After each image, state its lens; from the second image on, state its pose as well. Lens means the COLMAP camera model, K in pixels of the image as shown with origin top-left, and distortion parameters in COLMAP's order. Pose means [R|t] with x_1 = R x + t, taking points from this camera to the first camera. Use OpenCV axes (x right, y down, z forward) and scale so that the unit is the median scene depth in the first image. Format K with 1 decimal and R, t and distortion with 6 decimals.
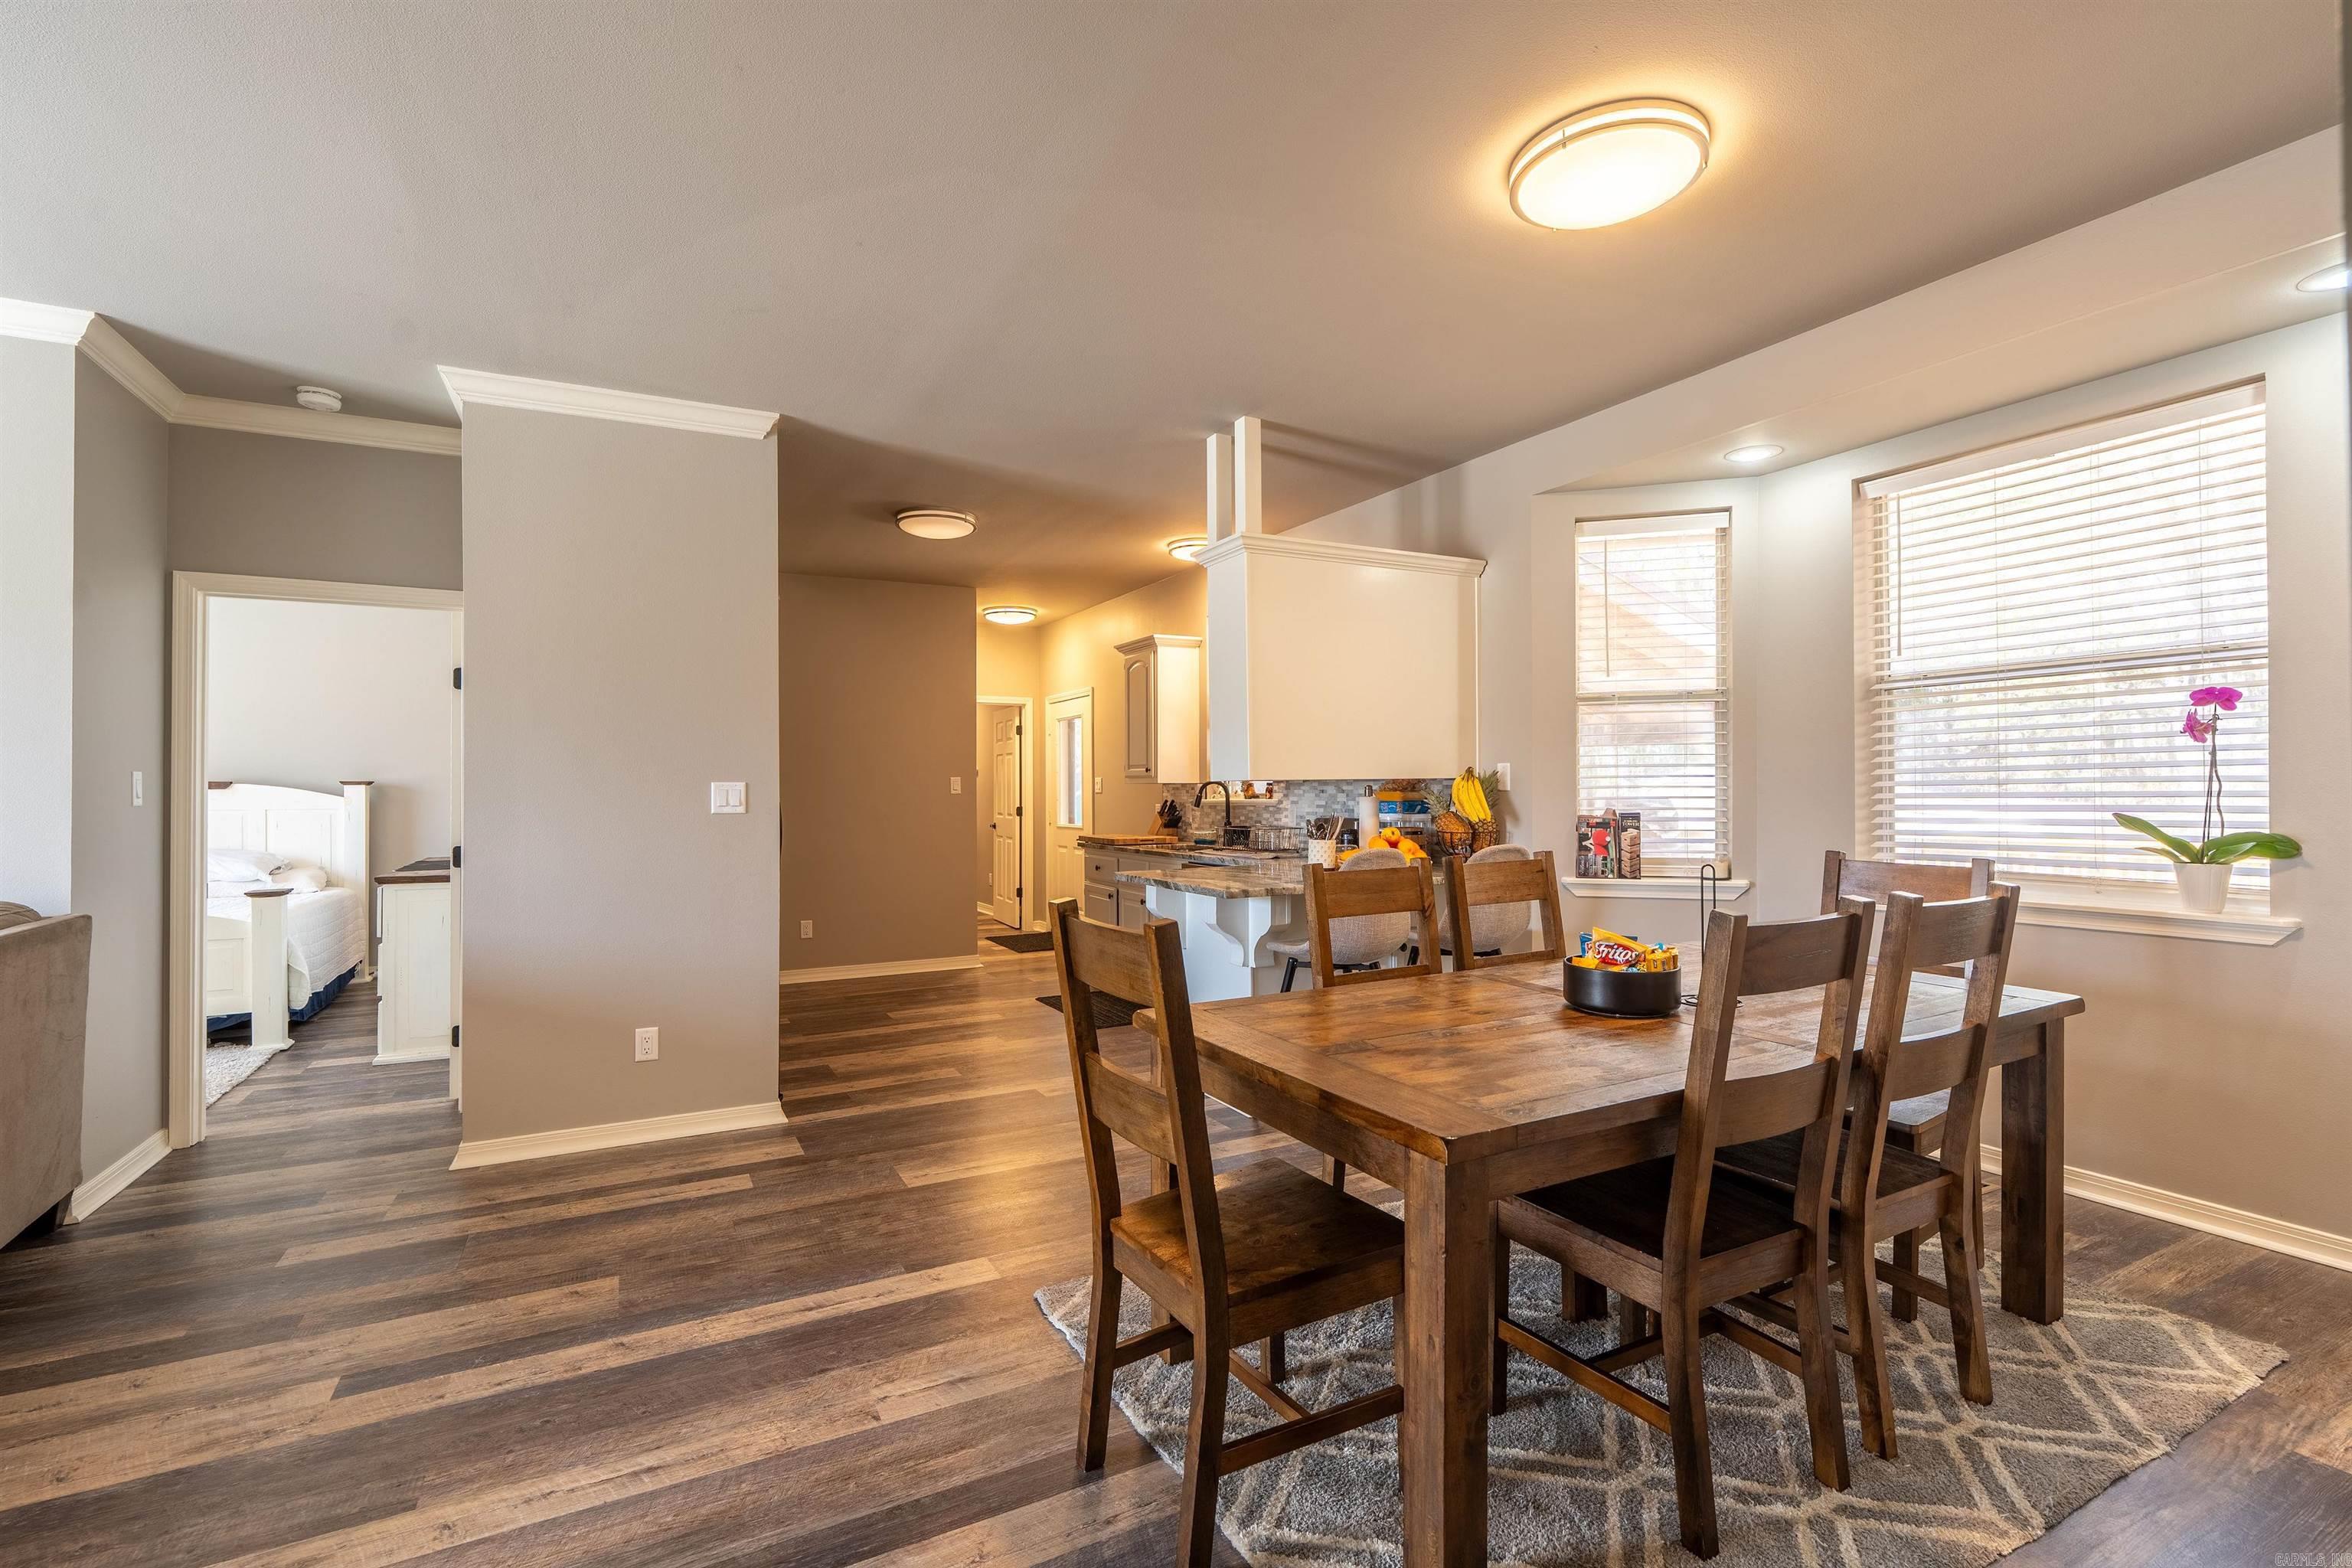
lens RADIAL K [[1057.8, 0, 1157.7], [0, 1057.8, 782.4], [0, 0, 1]] dist [-0.022933, 0.000078]
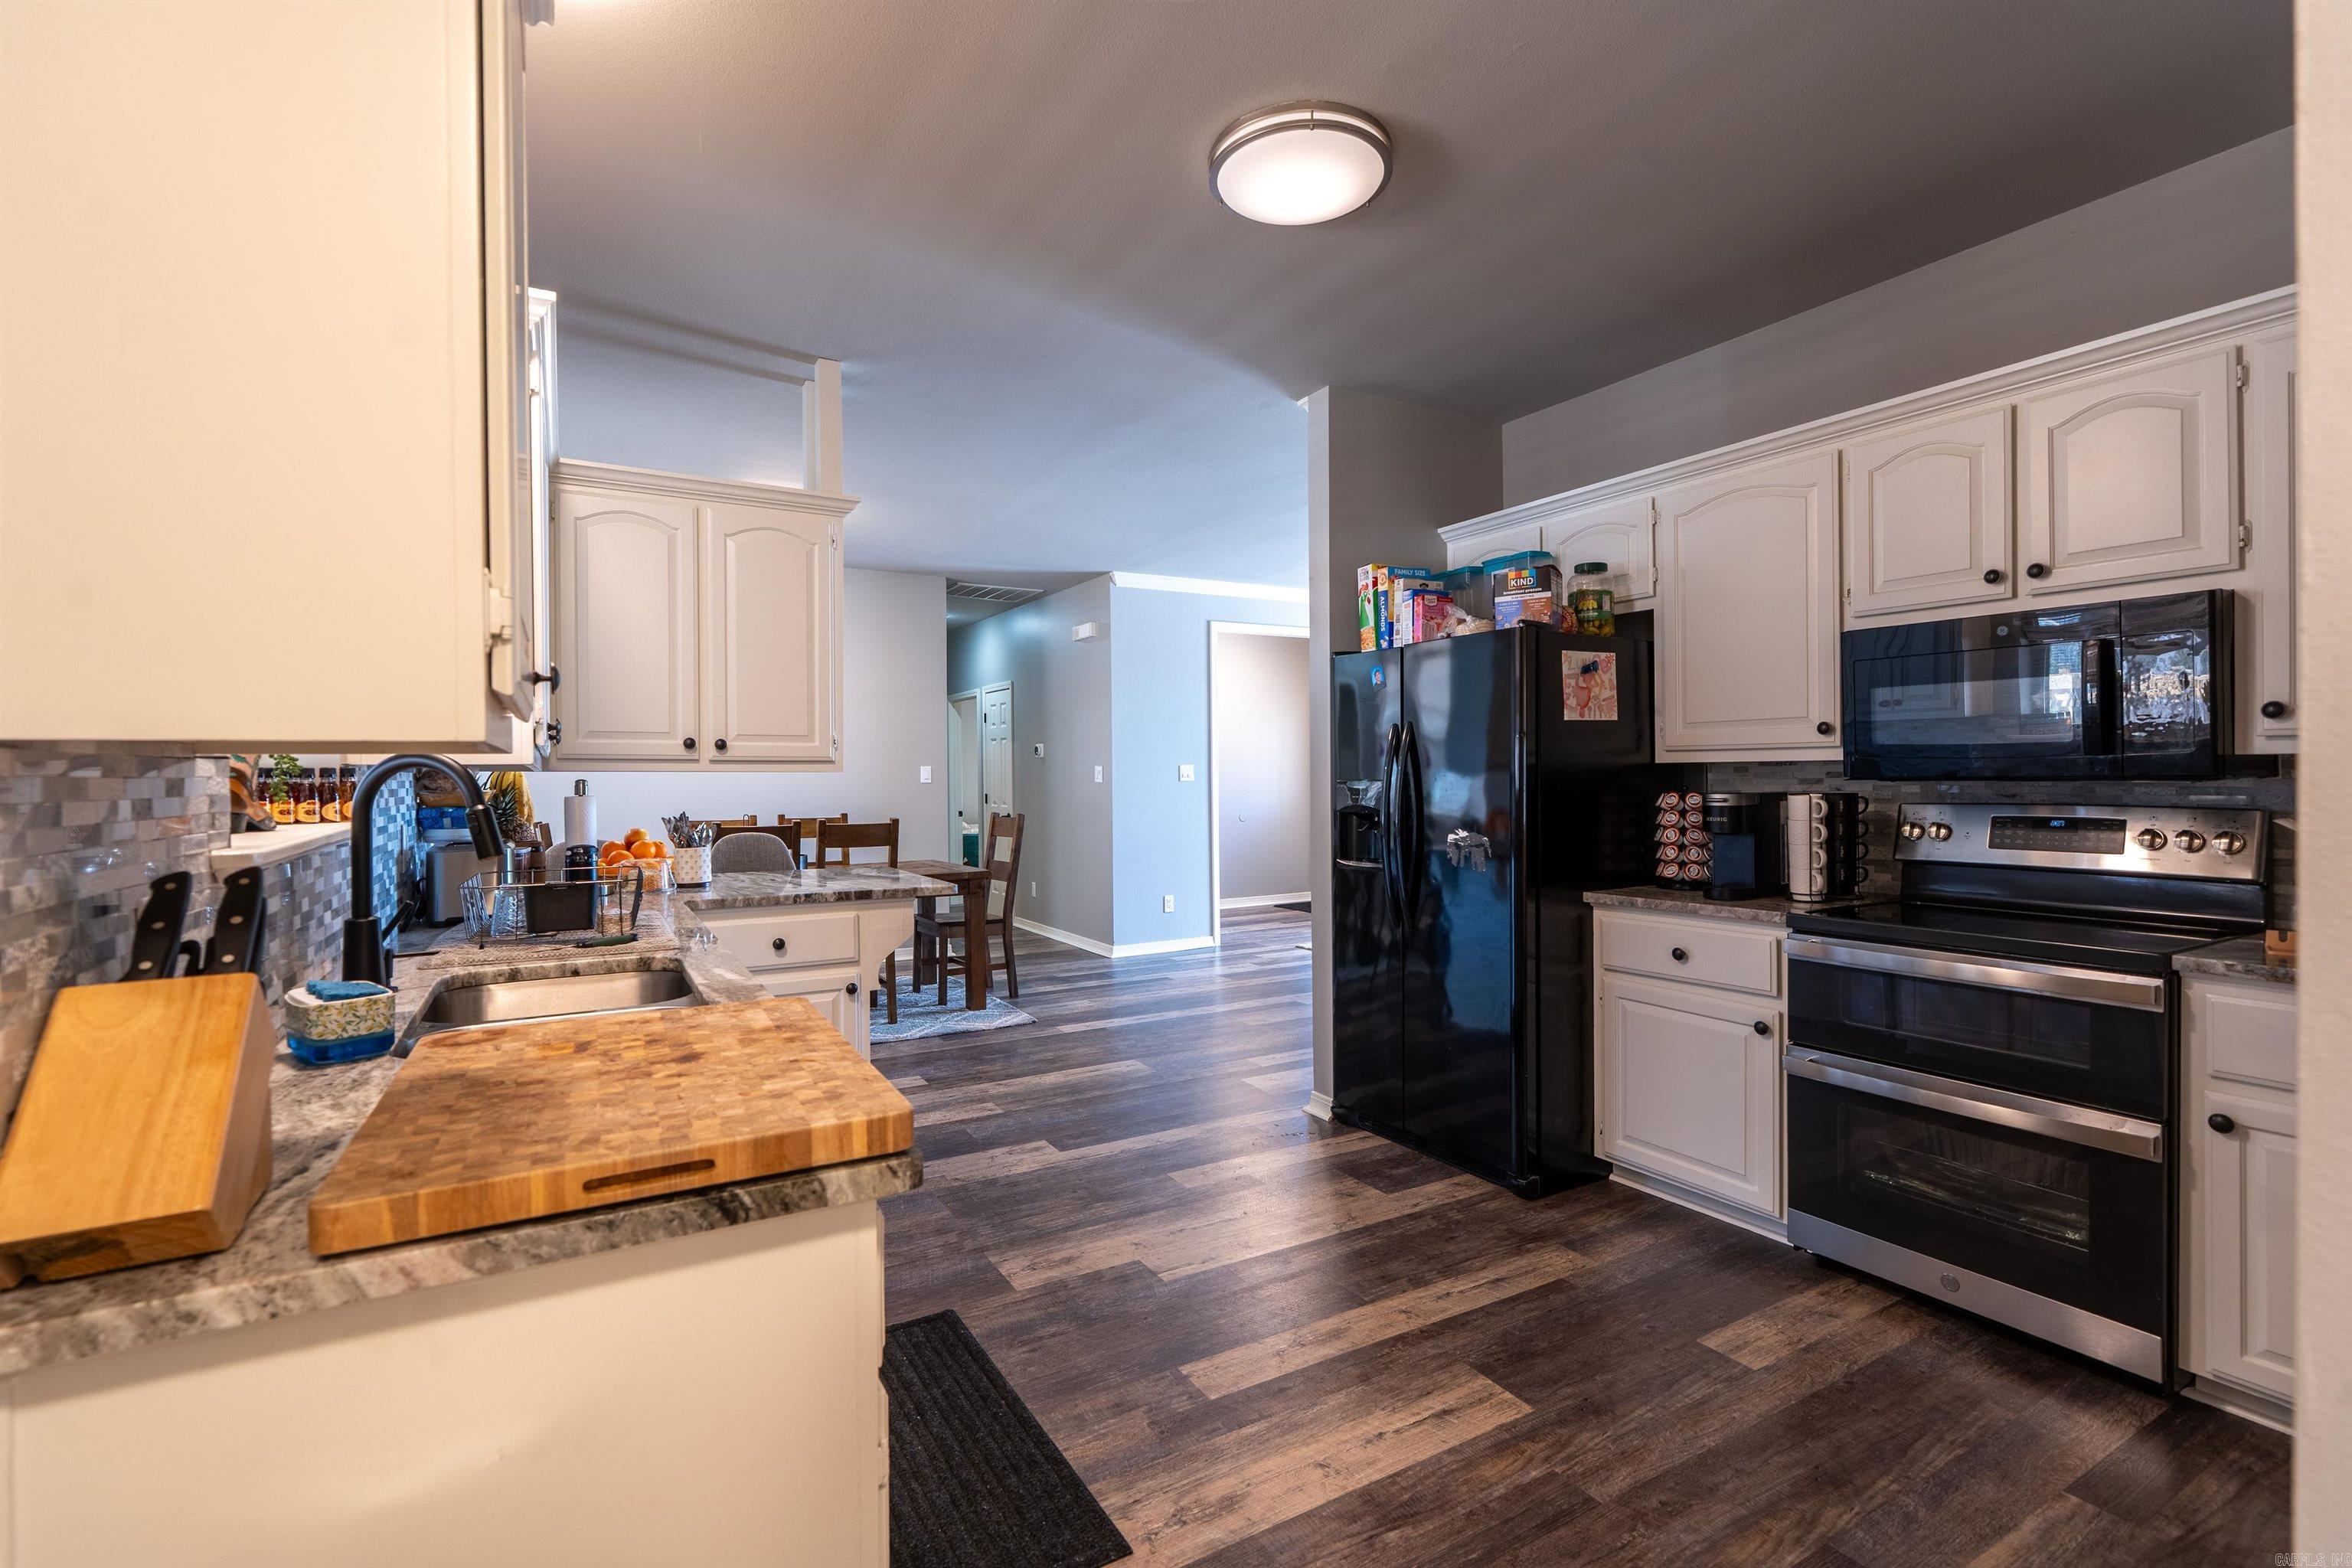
lens RADIAL K [[1056.2, 0, 1199.4], [0, 1056.2, 781.7], [0, 0, 1]] dist [-0.010350, 0.000275]
pose [[-0.996494, 0.010616, -0.082986, -0.166495], [0.010808, 0.999940, -0.001858, 0.010712], [0.082962, -0.002749, -0.996549, 1.904195]]
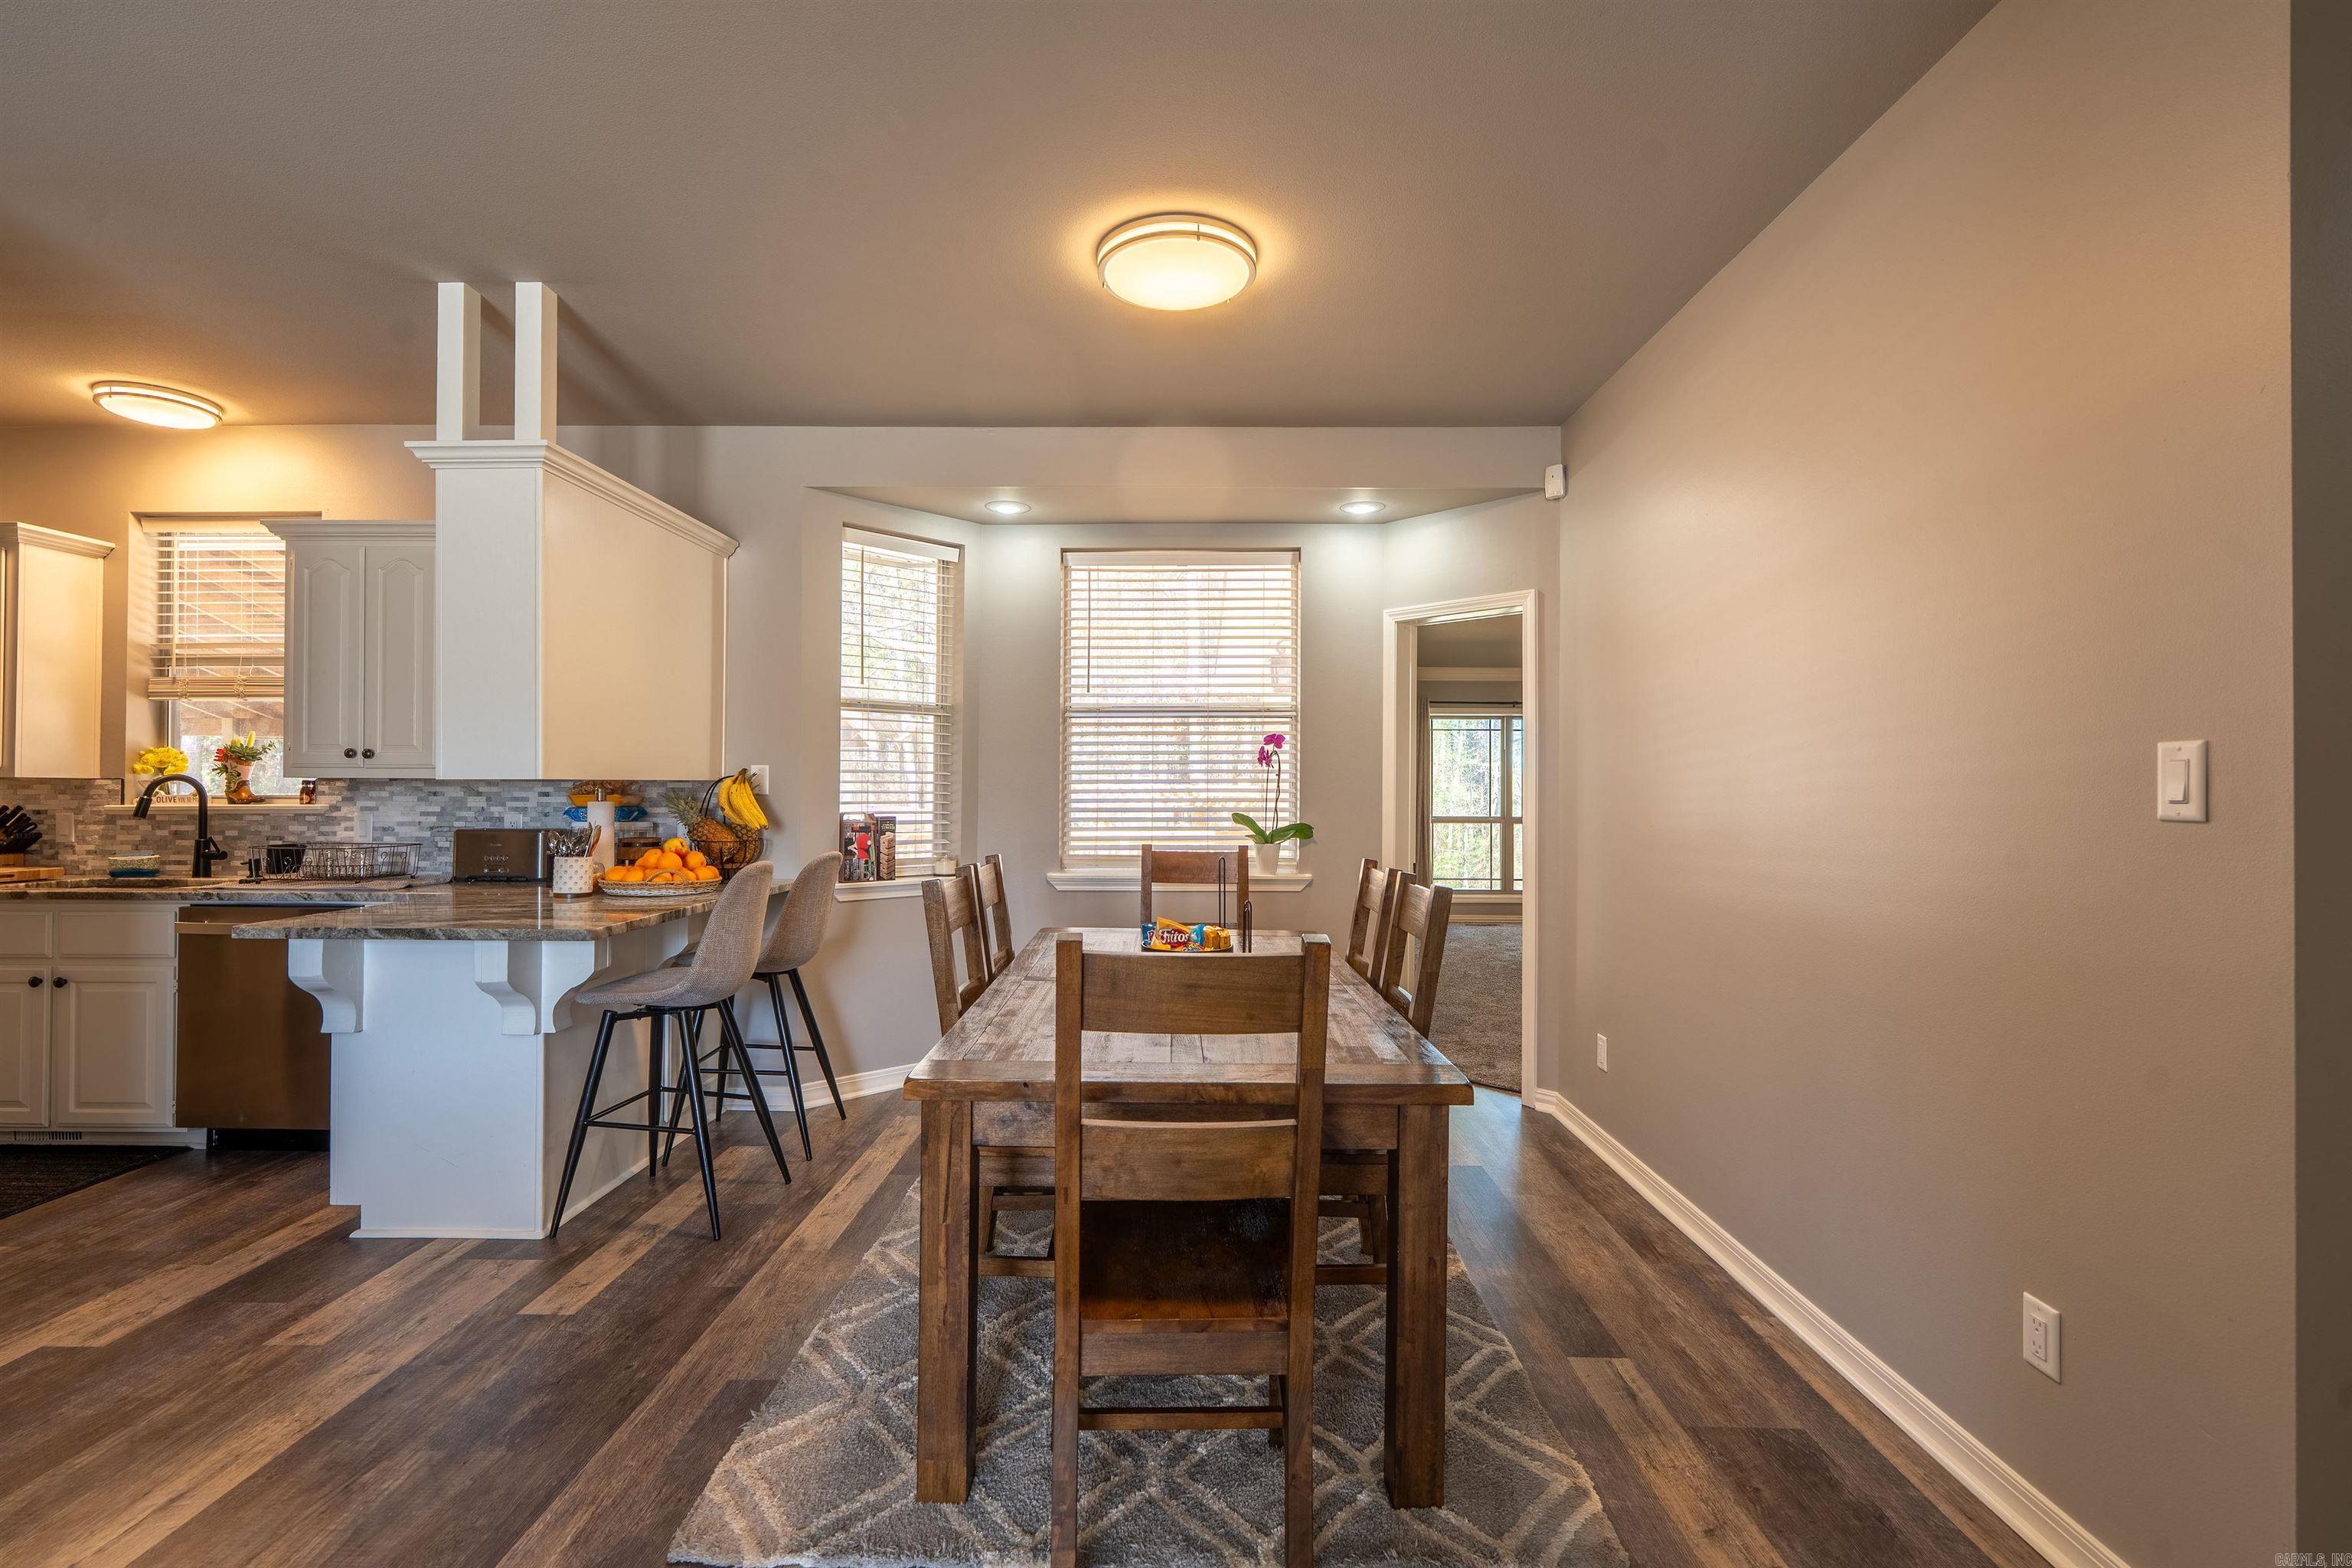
lens RADIAL K [[1056.2, 0, 1199.4], [0, 1056.2, 781.7], [0, 0, 1]] dist [-0.010350, 0.000275]
pose [[0.453183, 0.015328, 0.891286, -0.342773], [-0.013407, 0.999856, -0.010379, 0.000754], [-0.891317, -0.007246, 0.453323, 0.252328]]
